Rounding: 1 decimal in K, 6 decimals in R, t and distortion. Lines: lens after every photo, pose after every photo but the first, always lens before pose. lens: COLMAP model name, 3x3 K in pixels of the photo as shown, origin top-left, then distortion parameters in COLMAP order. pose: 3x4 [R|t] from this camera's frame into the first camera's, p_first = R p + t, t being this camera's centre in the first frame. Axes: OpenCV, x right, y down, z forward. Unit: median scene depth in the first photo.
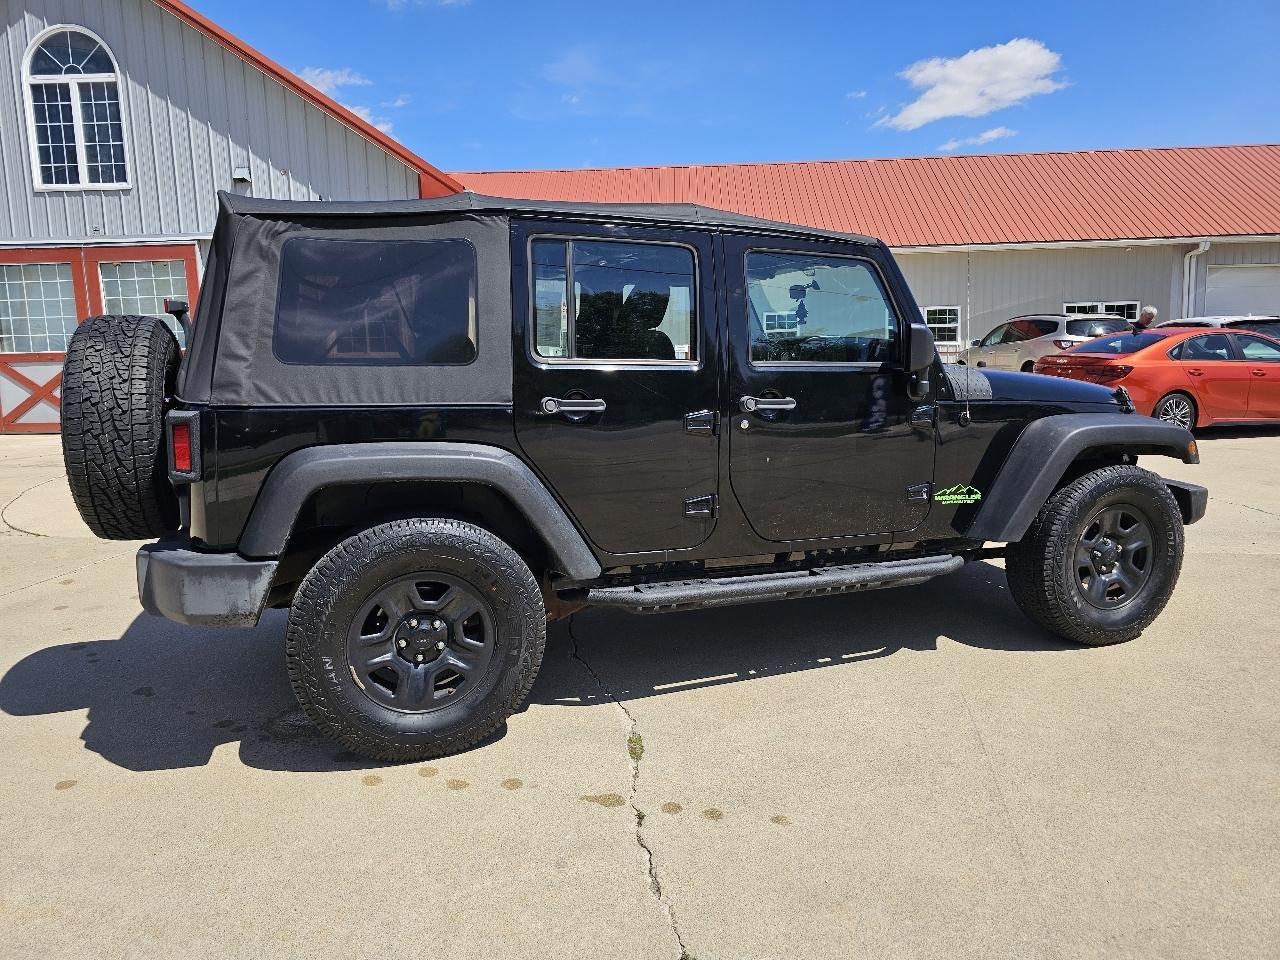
lens RADIAL K [[861.6, 0, 645.1], [0, 861.6, 471.2], [0, 0, 1]] dist [0.023592, -0.013028]
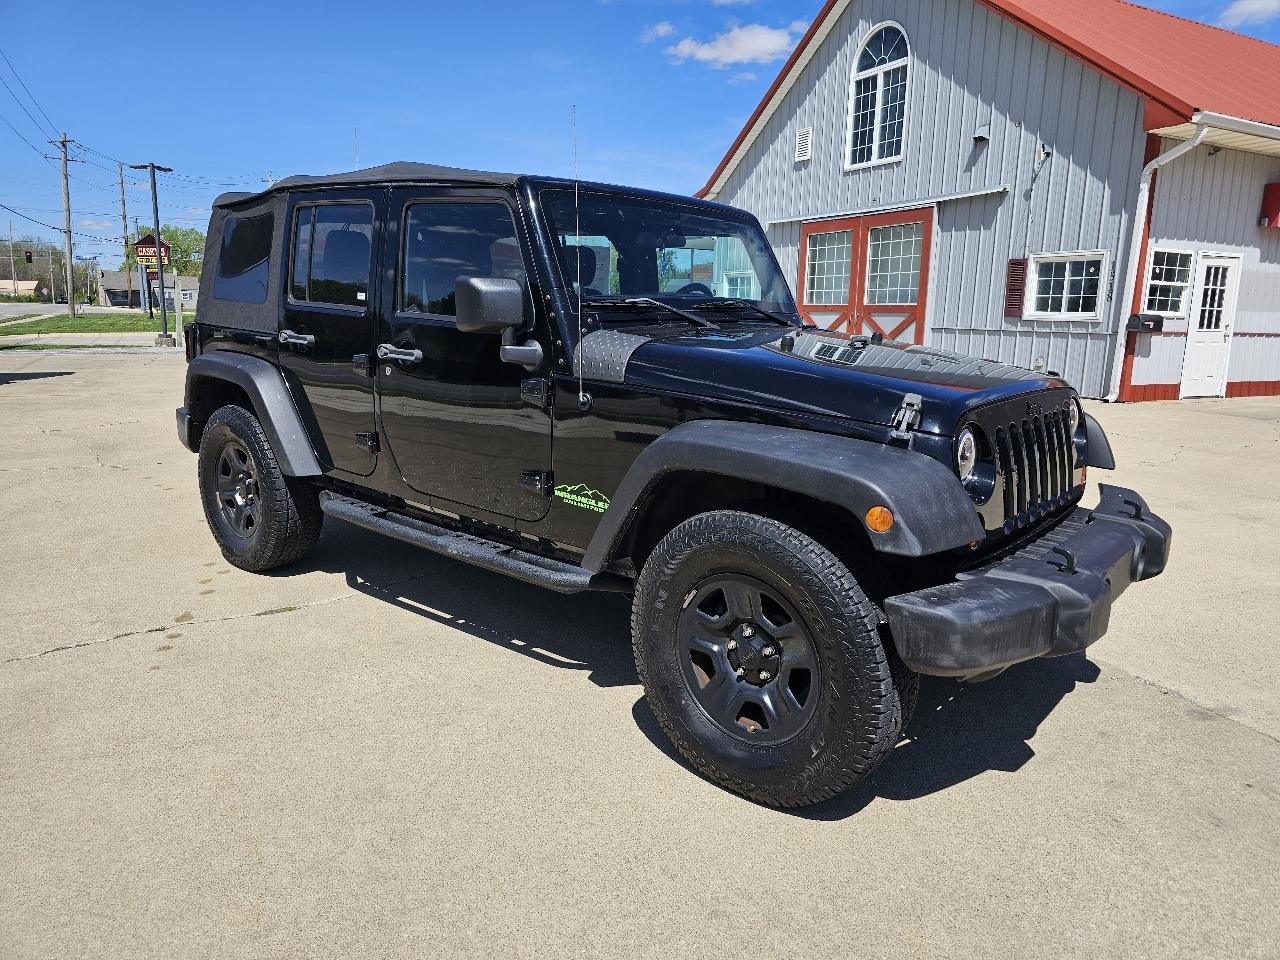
lens RADIAL K [[858.1, 0, 653.8], [0, 858.1, 469.4], [0, 0, 1]] dist [0.047333, -0.038840]
pose [[0.499592, 0.190483, -0.845058, 1.003901], [-0.153374, 0.979563, 0.130127, -0.103995], [0.852575, 0.064600, 0.518597, 0.615949]]
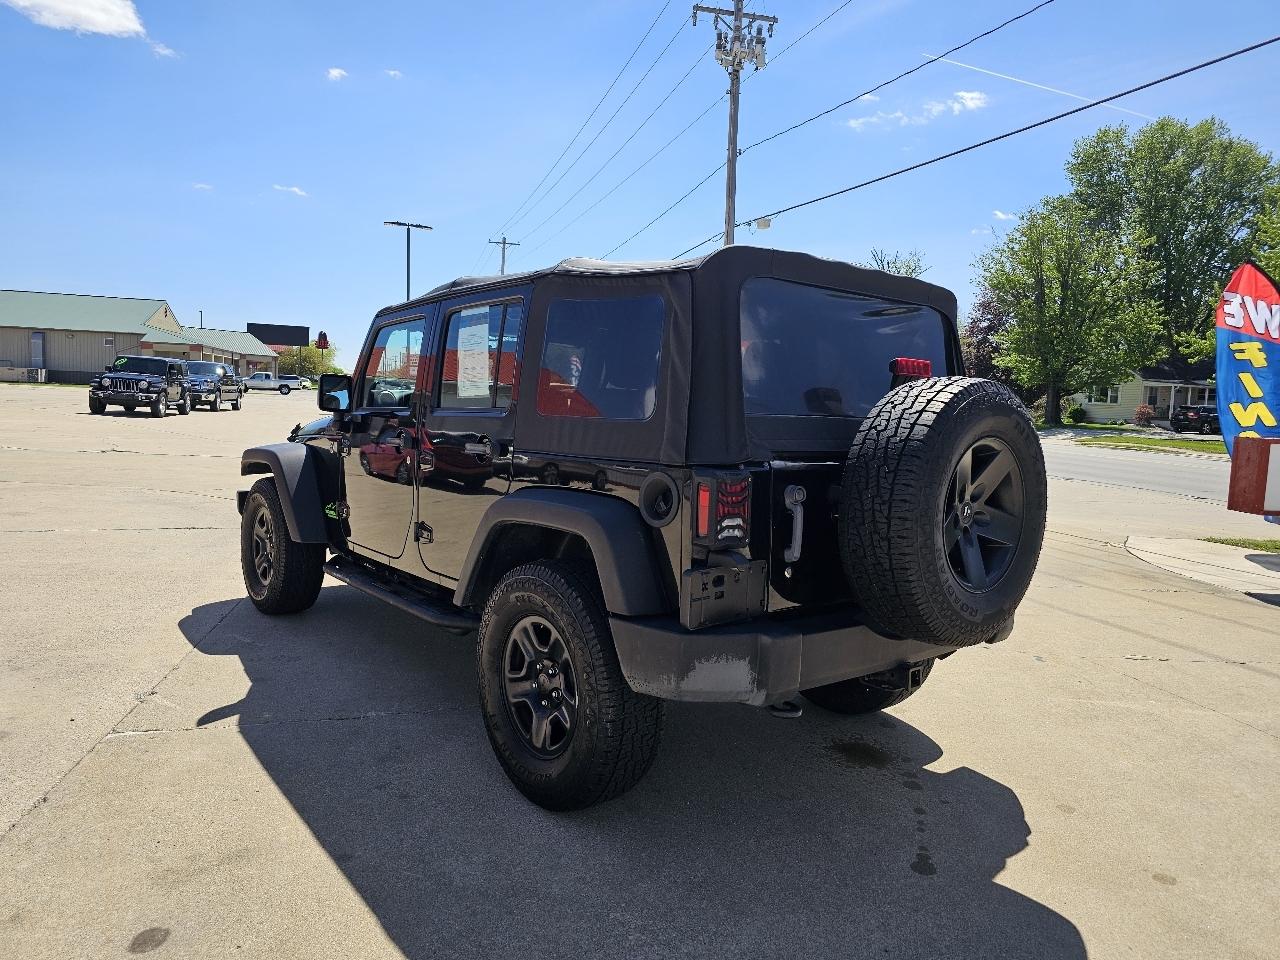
lens RADIAL K [[858.1, 0, 640.9], [0, 858.1, 469.9], [0, 0, 1]] dist [0.047333, -0.038840]
pose [[-0.340840, -0.074145, 0.937193, -1.077270], [0.094050, 0.989195, 0.112463, -0.178671], [-0.935405, 0.126475, -0.330183, 1.315296]]
